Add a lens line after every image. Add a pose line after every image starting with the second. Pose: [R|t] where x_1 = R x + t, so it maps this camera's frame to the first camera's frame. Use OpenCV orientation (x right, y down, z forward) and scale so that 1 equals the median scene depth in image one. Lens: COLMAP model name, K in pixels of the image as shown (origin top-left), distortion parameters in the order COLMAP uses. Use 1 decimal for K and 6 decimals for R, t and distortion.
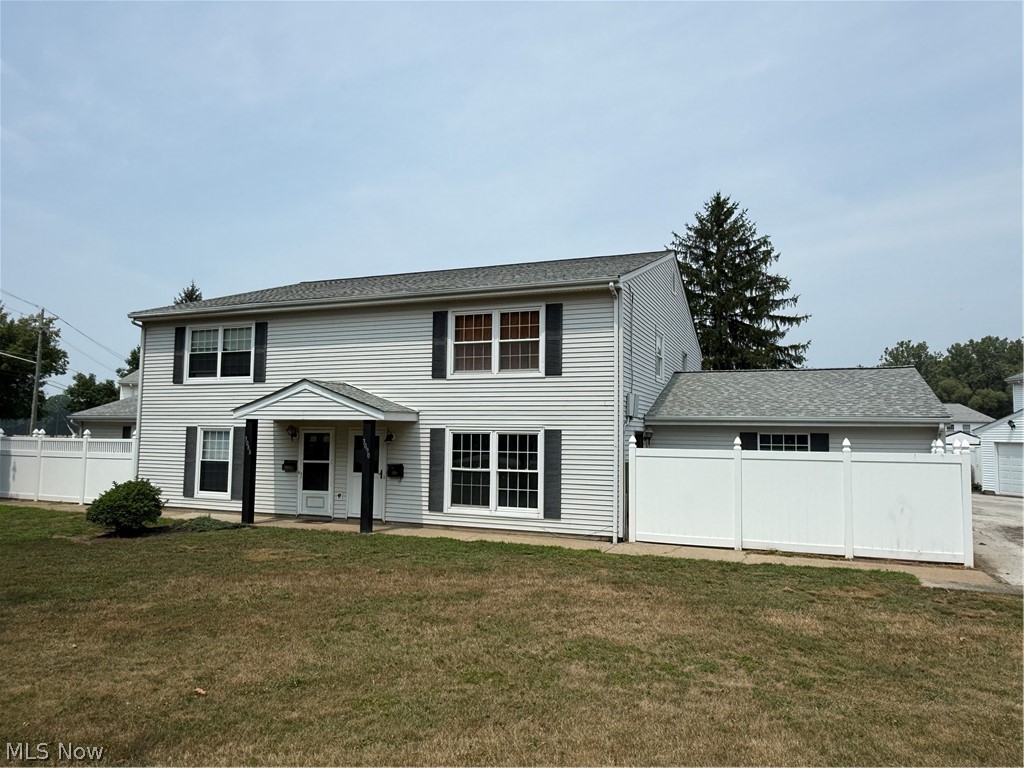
lens RADIAL K [[685.7, 0, 512.0], [0, 685.7, 387.5], [0, 0, 1]] dist [0.009579, -0.001558]
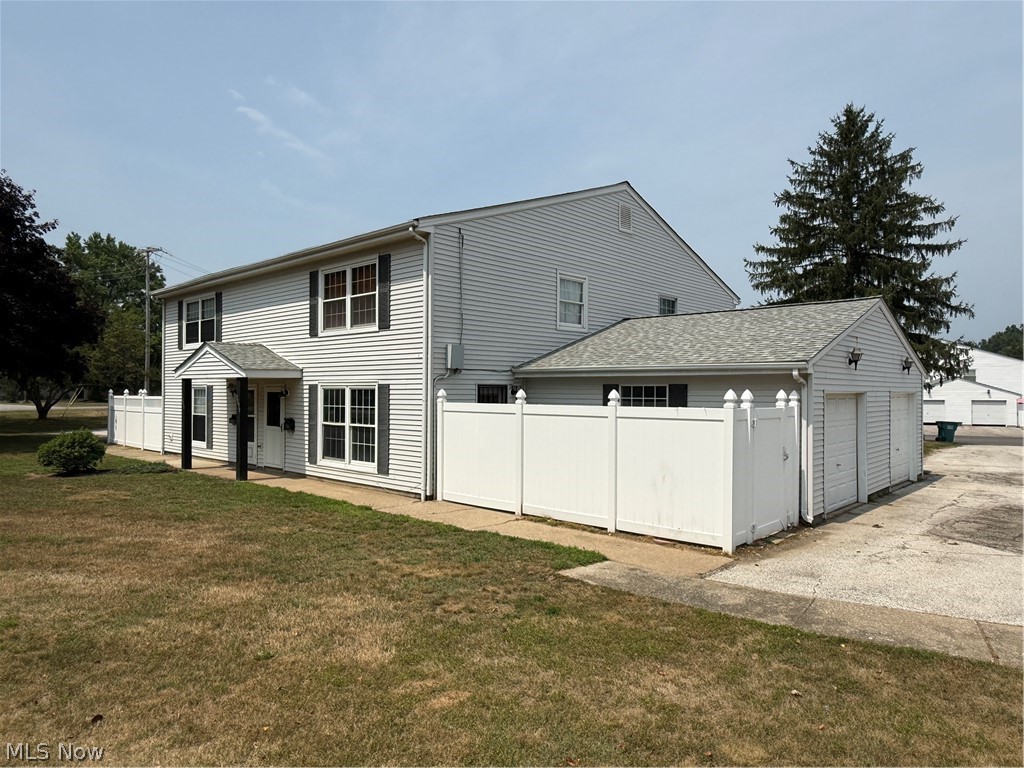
lens RADIAL K [[658.1, 0, 511.5], [0, 658.1, 384.0], [0, 0, 1]] dist [0.022161, -0.003008]
pose [[0.932279, -0.012554, -0.361523, 0.547794], [0.032375, 0.998283, 0.048823, 0.020219], [0.360289, -0.057221, 0.931084, 0.177541]]
